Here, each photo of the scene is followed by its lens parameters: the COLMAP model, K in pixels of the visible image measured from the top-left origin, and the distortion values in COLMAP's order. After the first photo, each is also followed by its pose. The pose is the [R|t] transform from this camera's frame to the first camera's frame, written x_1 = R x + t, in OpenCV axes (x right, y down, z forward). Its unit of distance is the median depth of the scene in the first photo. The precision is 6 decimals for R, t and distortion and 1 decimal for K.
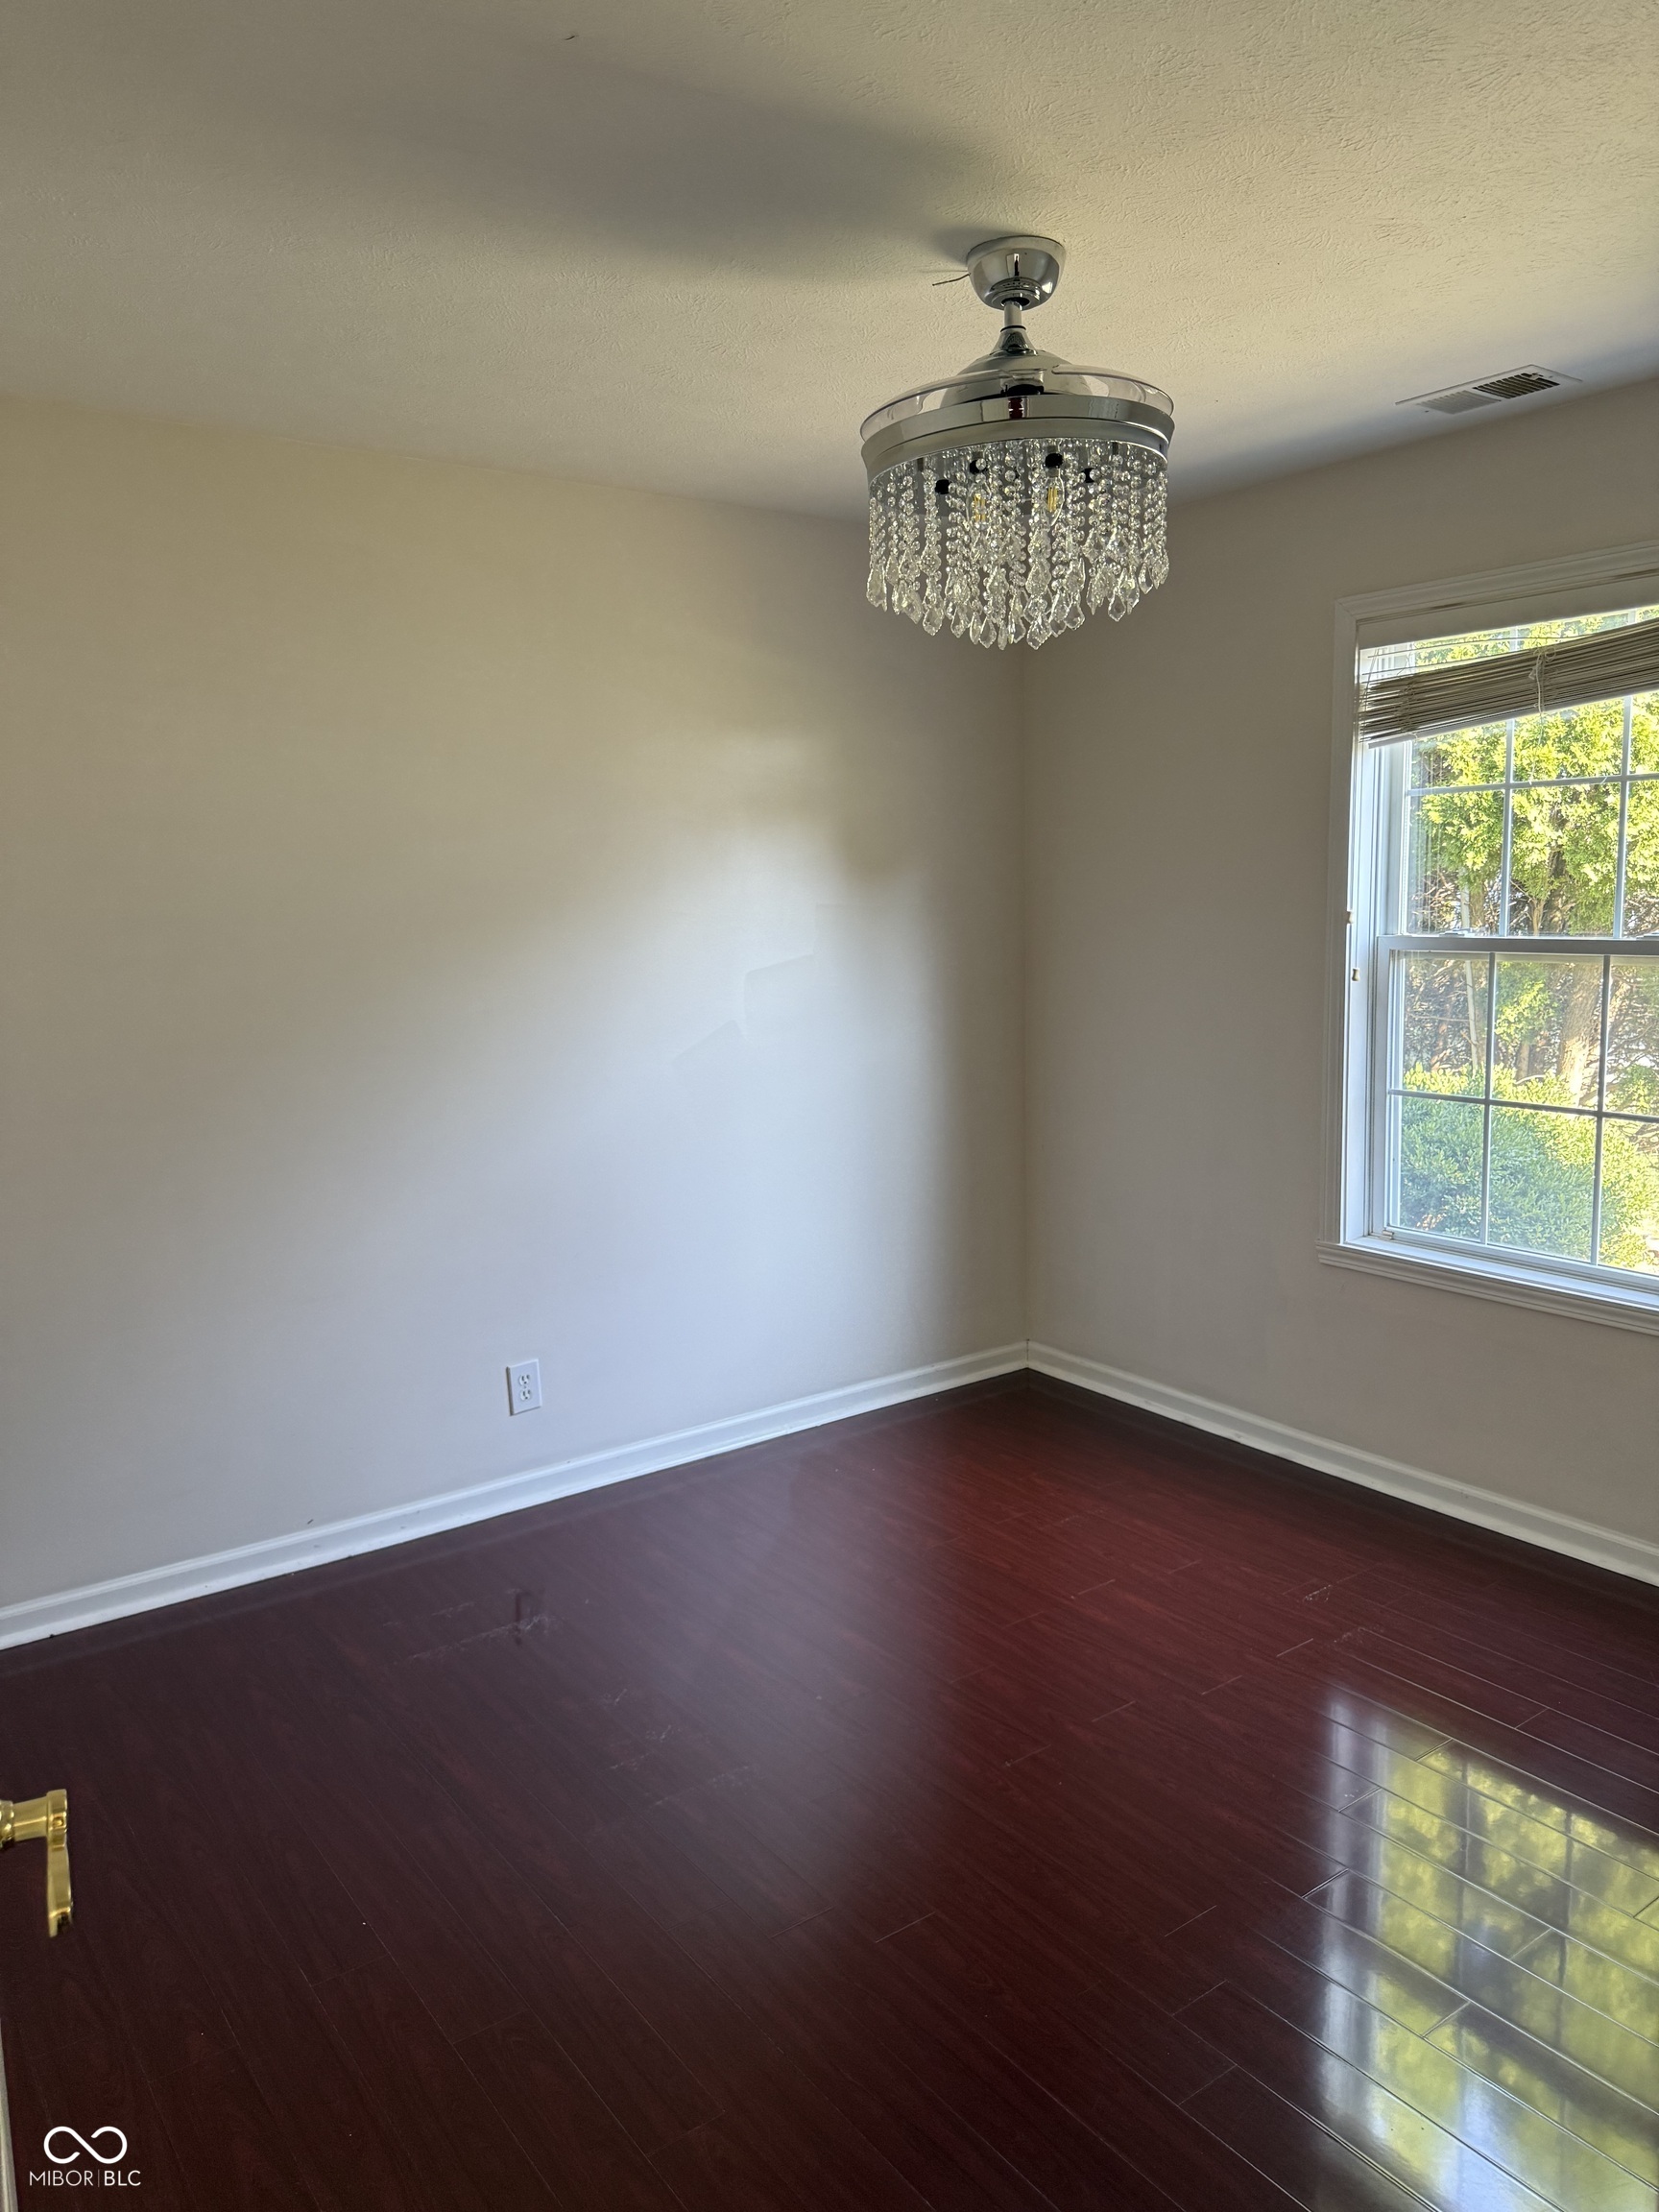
lens RADIAL K [[1570.2, 0, 833.0], [0, 1570.2, 1045.8], [0, 0, 1]] dist [0.057041, -0.053366]
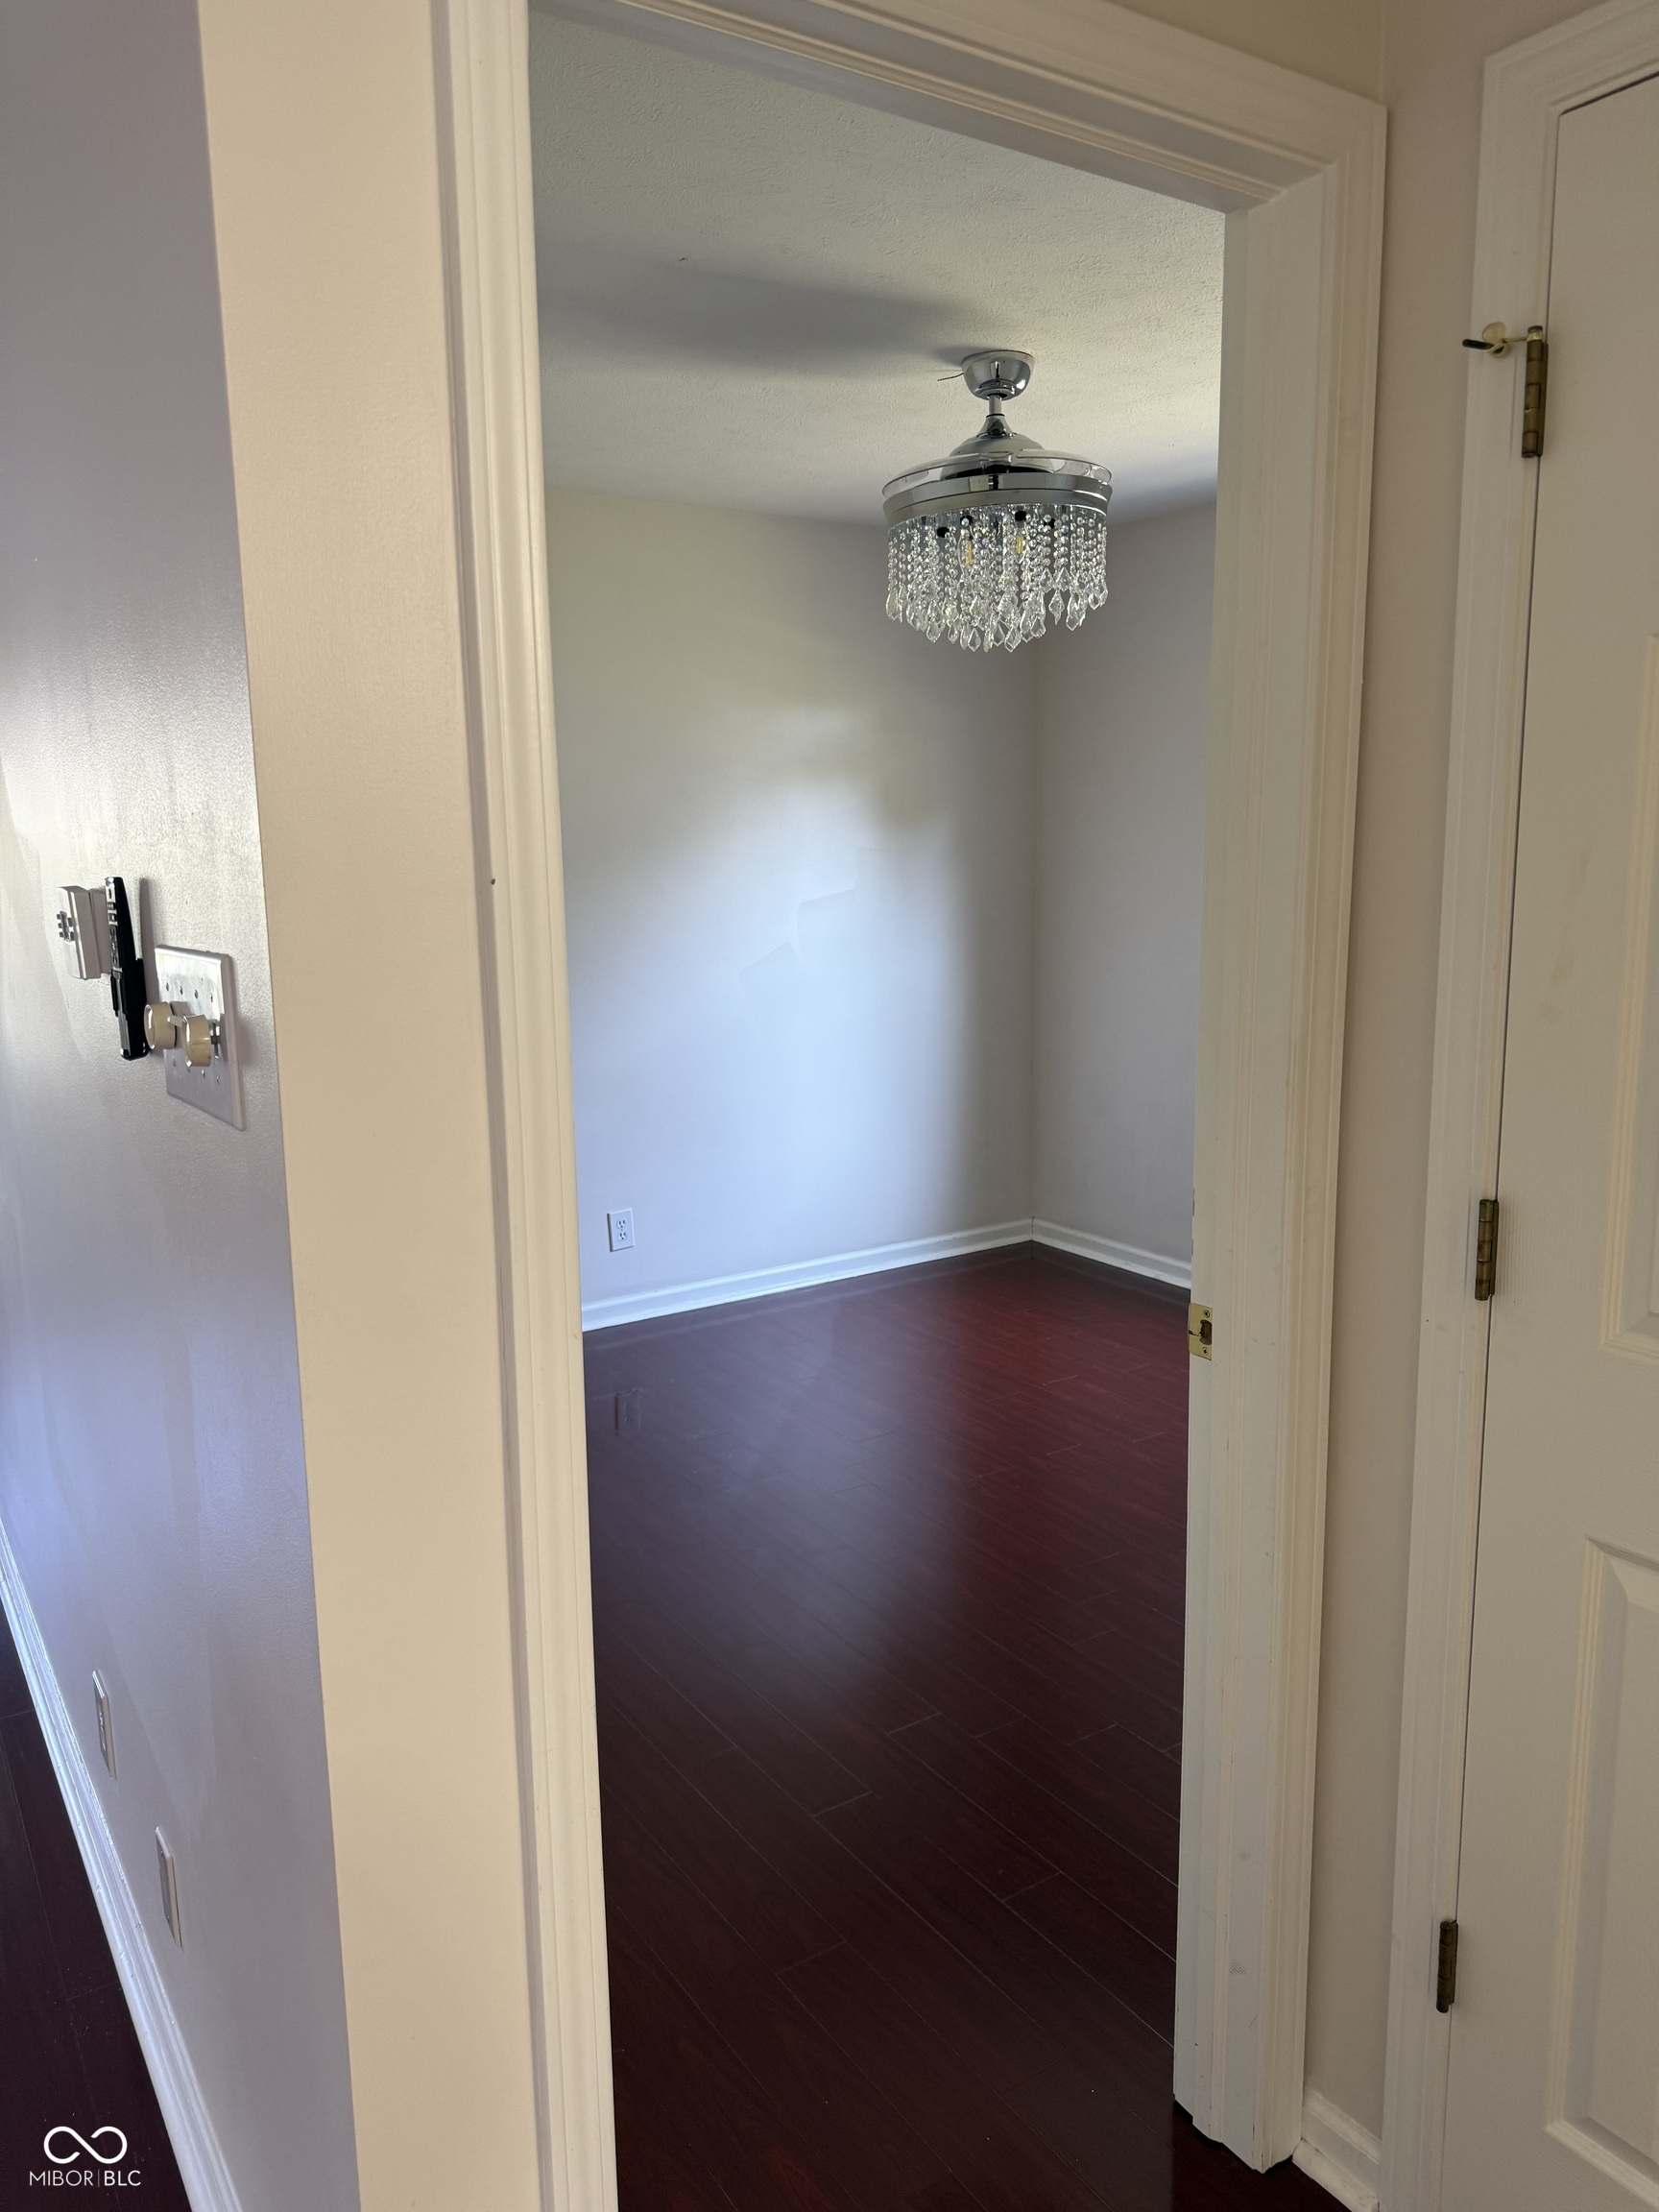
lens RADIAL K [[1570.2, 0, 819.8], [0, 1570.2, 1096.9], [0, 0, 1]] dist [0.057041, -0.053366]
pose [[0.998844, 0.013753, -0.046050, 0.032957], [-0.010982, 0.998145, 0.059889, 0.052437], [0.046789, -0.059314, 0.997142, -0.394344]]
